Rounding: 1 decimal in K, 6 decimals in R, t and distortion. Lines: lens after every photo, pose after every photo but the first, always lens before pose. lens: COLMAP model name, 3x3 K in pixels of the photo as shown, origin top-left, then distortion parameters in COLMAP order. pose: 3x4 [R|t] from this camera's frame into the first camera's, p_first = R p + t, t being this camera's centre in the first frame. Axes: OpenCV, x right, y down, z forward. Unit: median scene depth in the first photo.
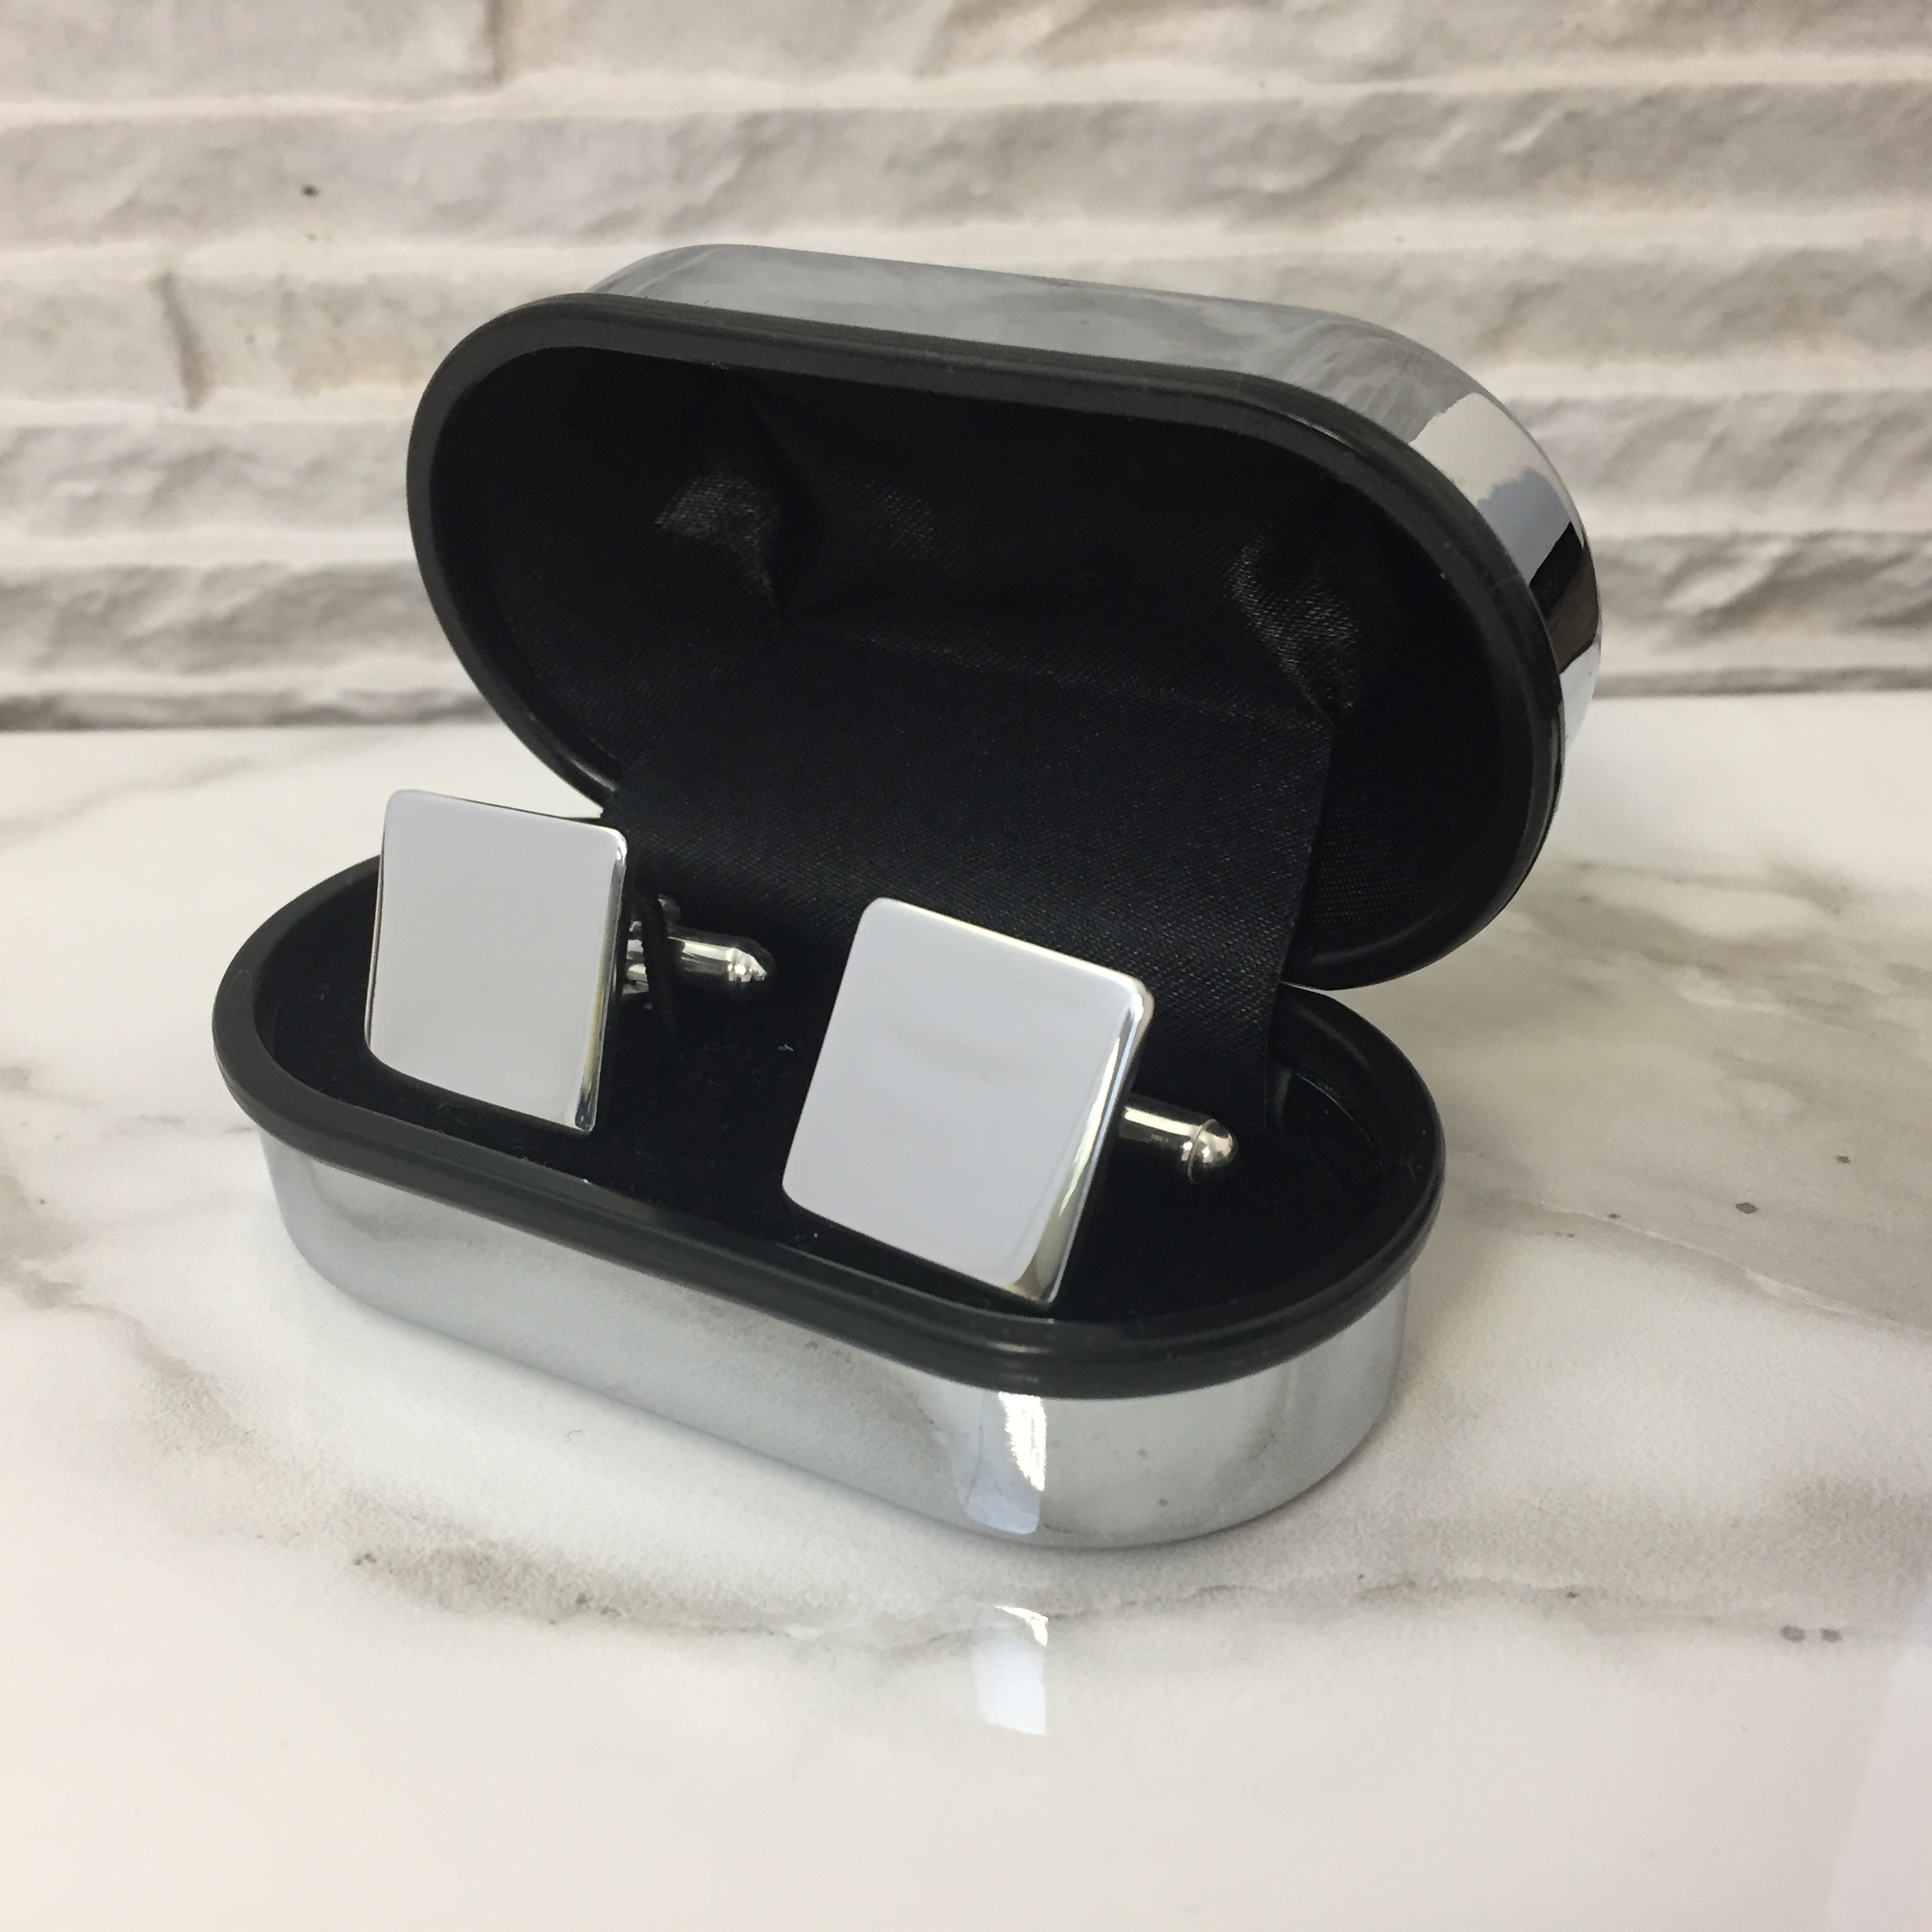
lens RADIAL K [[2422.1, 0, 966.0], [0, 2422.1, 966.0], [0, 0, 1]] dist [0.090258, -0.239107]
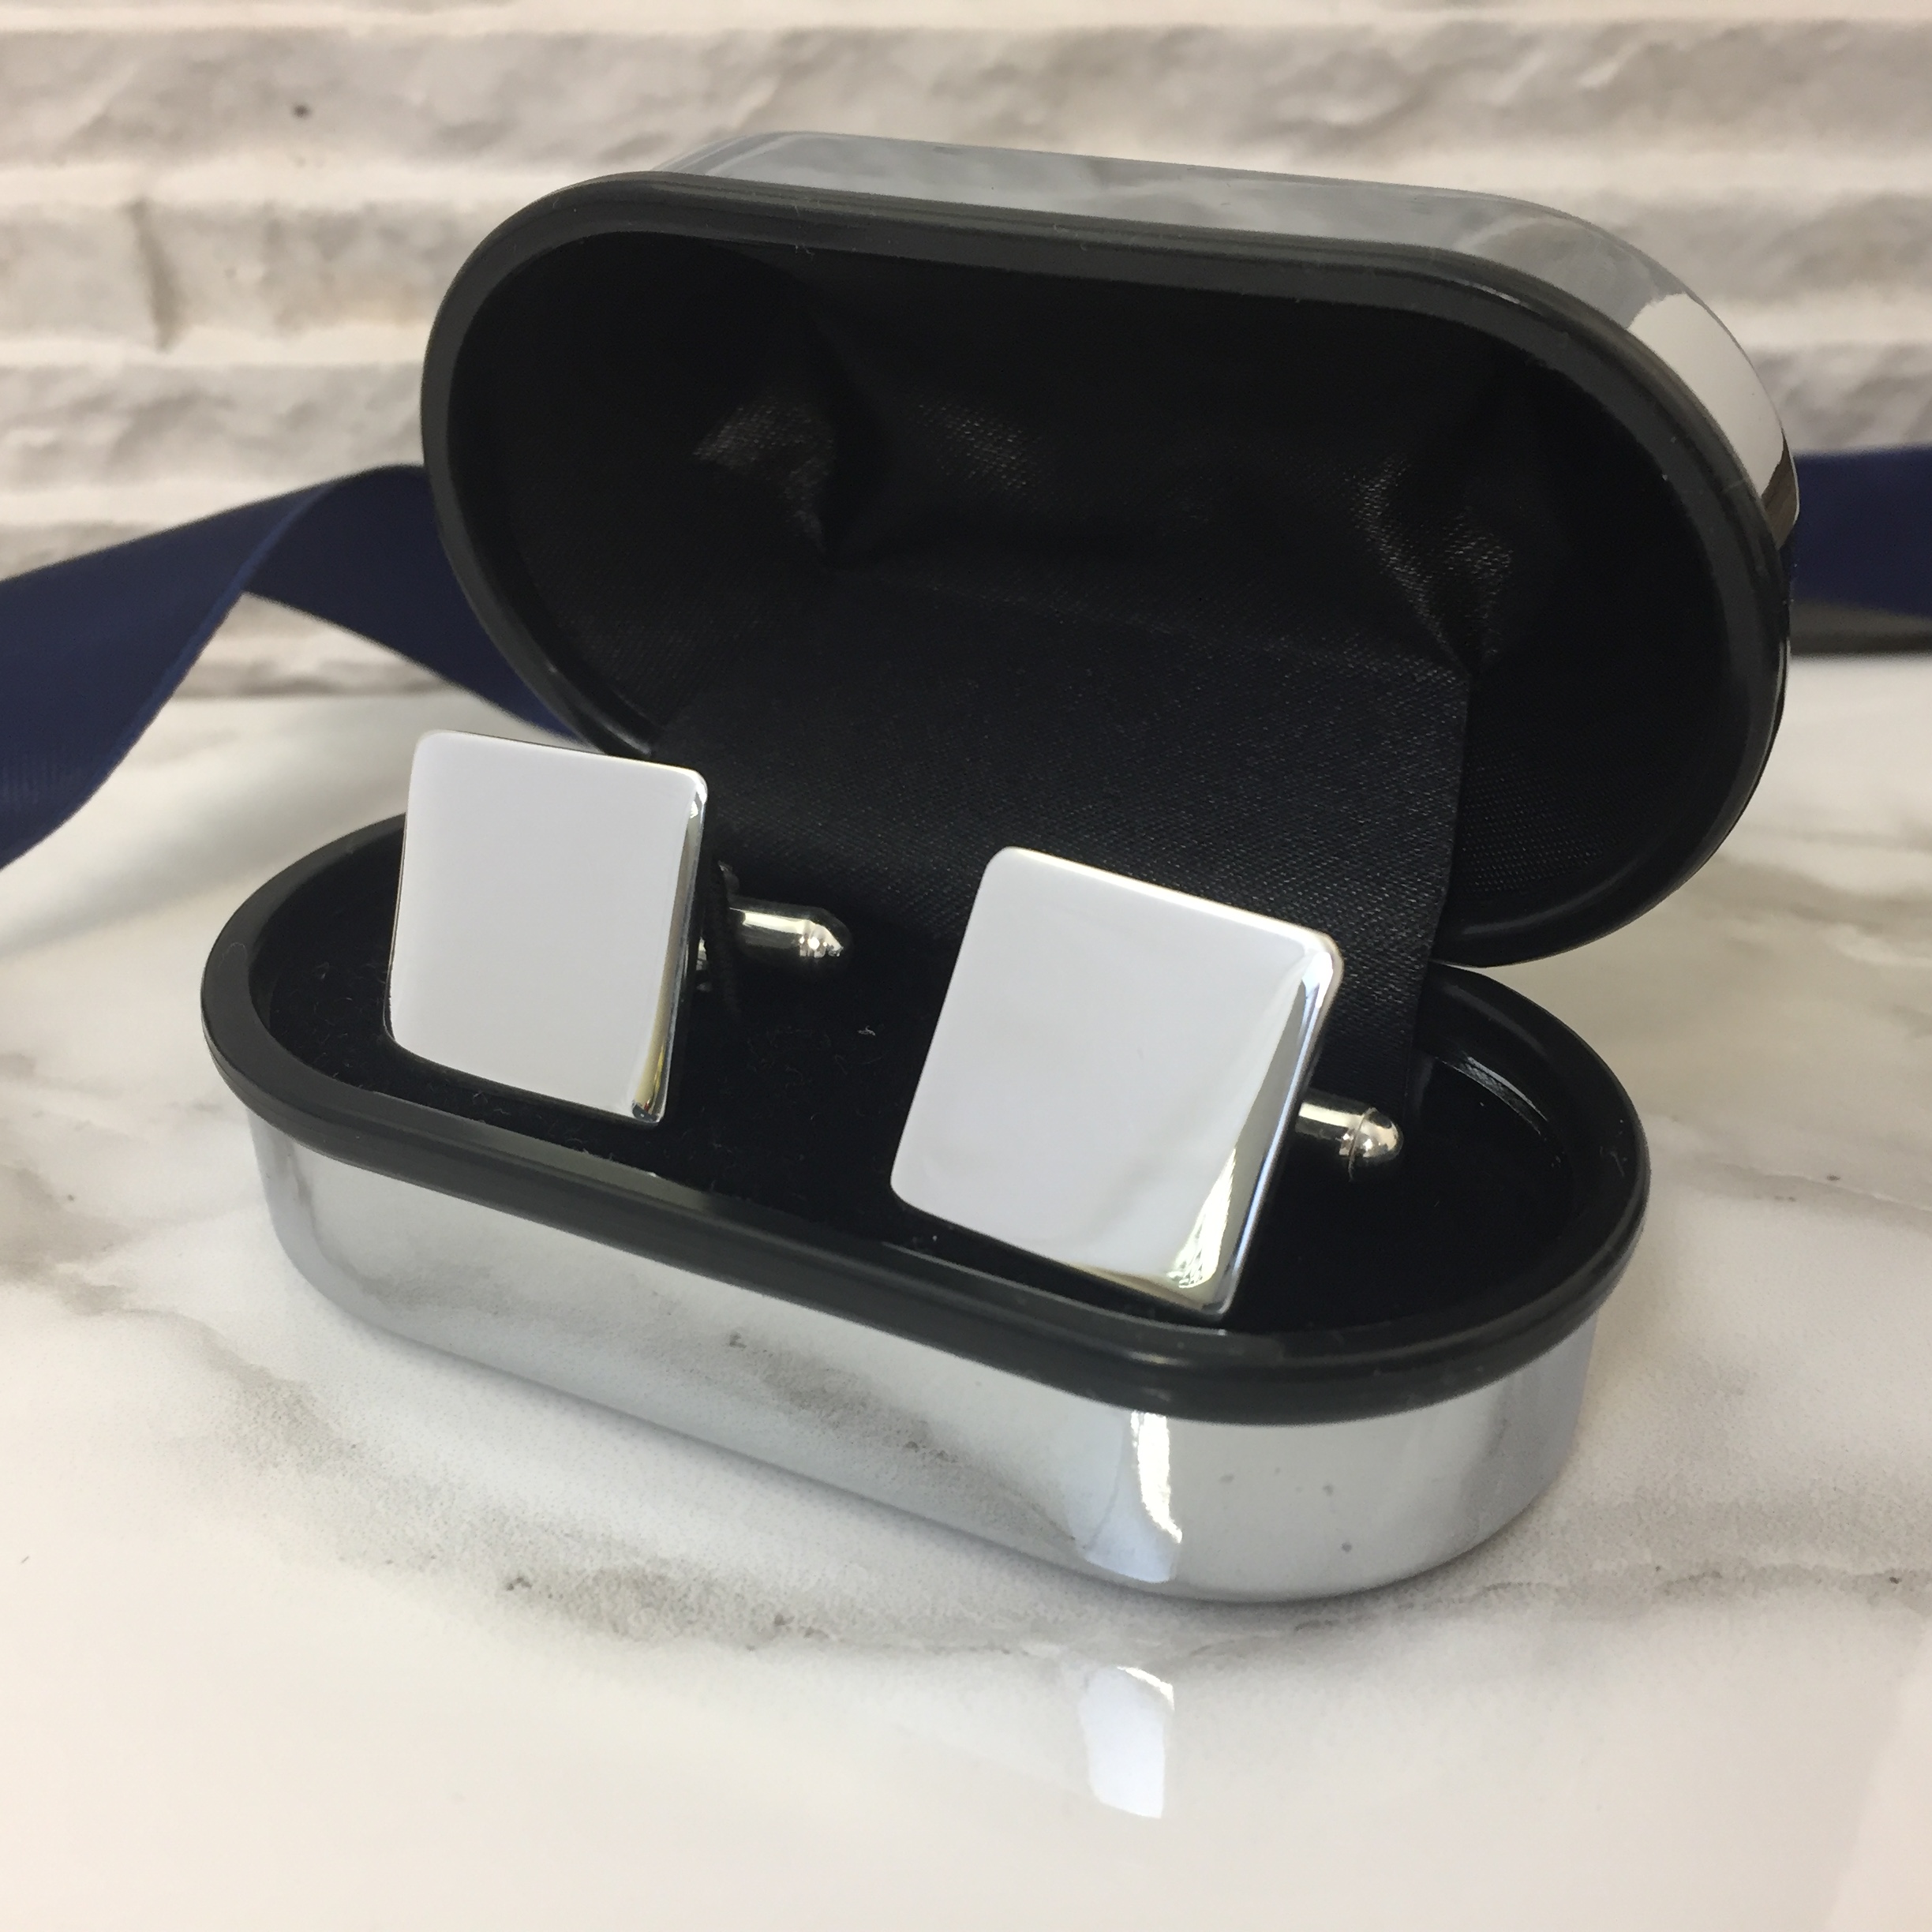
lens RADIAL K [[2422.1, 0, 966.0], [0, 2422.1, 966.0], [0, 0, 1]] dist [0.090258, -0.239107]
pose [[0.996825, -0.010606, 0.078920, -0.115812], [0.012436, 0.999664, -0.022734, 0.034126], [-0.078653, 0.023643, 0.996622, 0.088826]]
